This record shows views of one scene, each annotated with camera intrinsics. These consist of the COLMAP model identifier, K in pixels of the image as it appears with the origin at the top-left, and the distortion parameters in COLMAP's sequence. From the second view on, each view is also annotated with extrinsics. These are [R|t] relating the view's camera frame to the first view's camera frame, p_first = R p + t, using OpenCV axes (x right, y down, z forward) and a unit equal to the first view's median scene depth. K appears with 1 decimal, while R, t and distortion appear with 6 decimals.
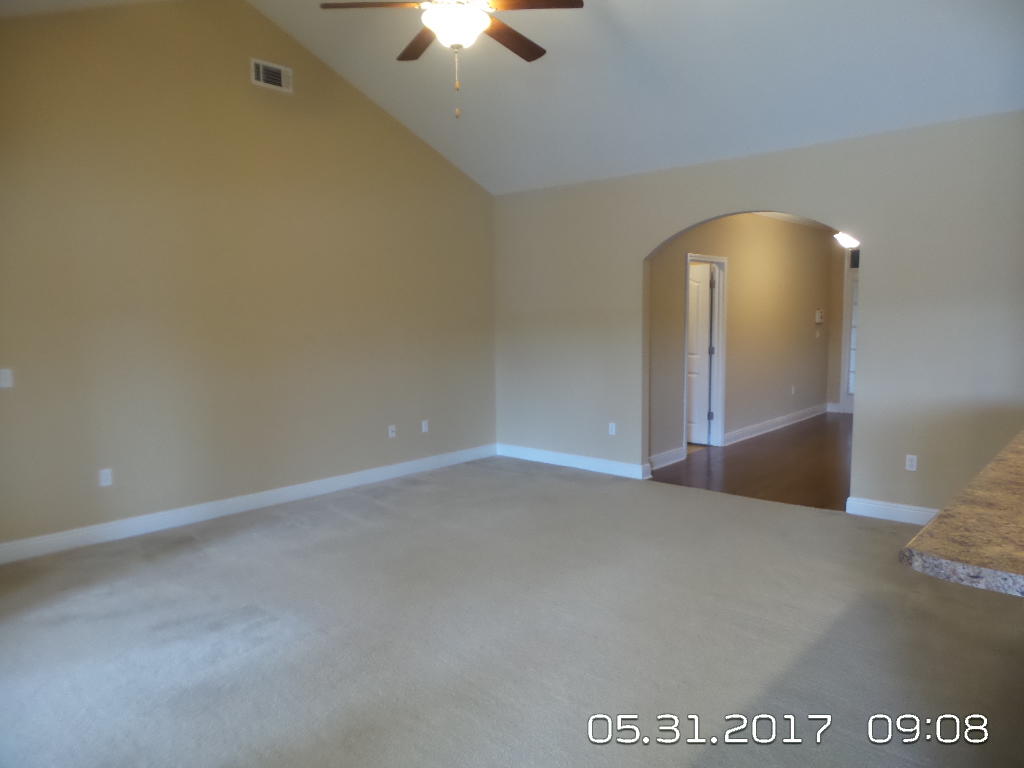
lens RADIAL K [[706.1, 0, 511.1], [0, 706.1, 384.5], [0, 0, 1]] dist [-0.008874, -0.001082]
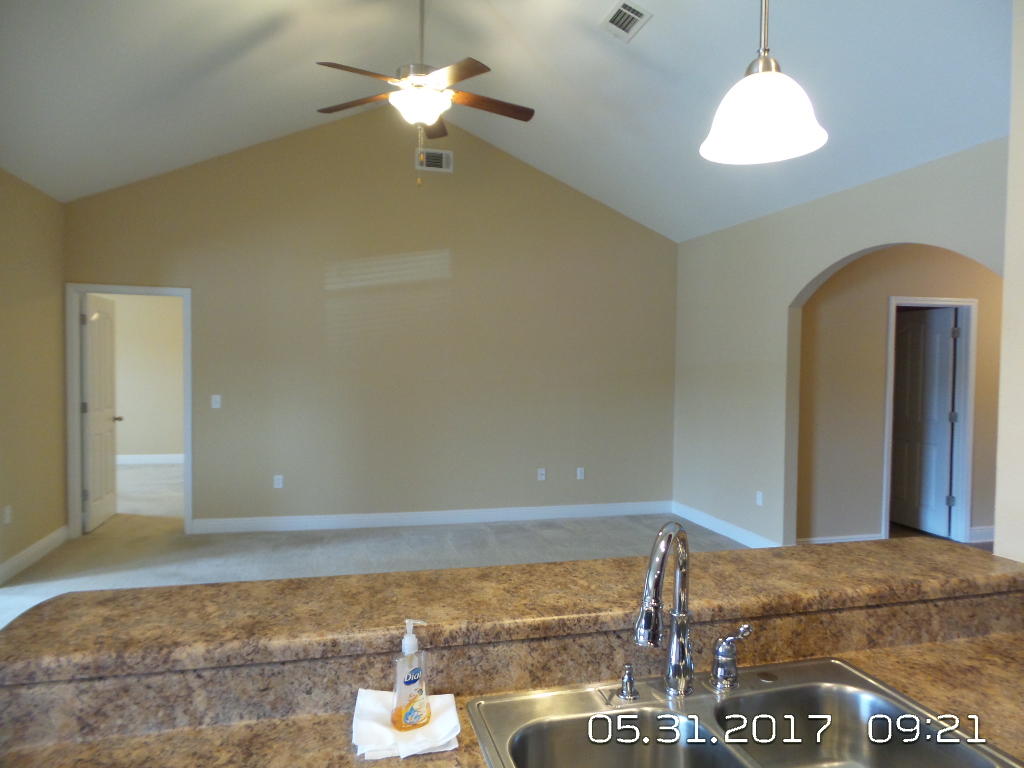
lens RADIAL K [[706.1, 0, 512.3], [0, 706.1, 385.2], [0, 0, 1]] dist [-0.008874, -0.001082]
pose [[0.840323, 0.038193, -0.540739, 0.307385], [-0.075373, 0.996058, -0.046778, -0.011362], [0.536821, 0.080065, 0.839889, 0.076205]]
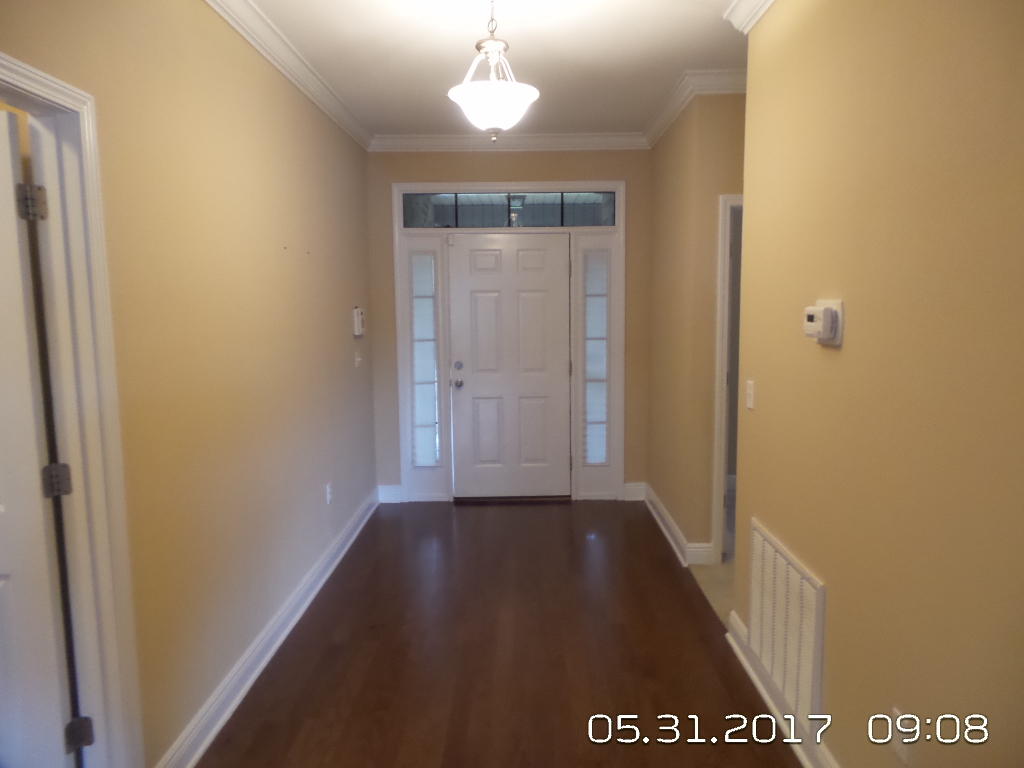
lens RADIAL K [[706.1, 0, 513.9], [0, 706.1, 384.7], [0, 0, 1]] dist [-0.008874, -0.001082]
pose [[0.750590, -0.070852, 0.656958, 0.250142], [0.068225, 0.997231, 0.029601, -0.078780], [-0.657236, 0.022603, 0.753345, 0.727202]]
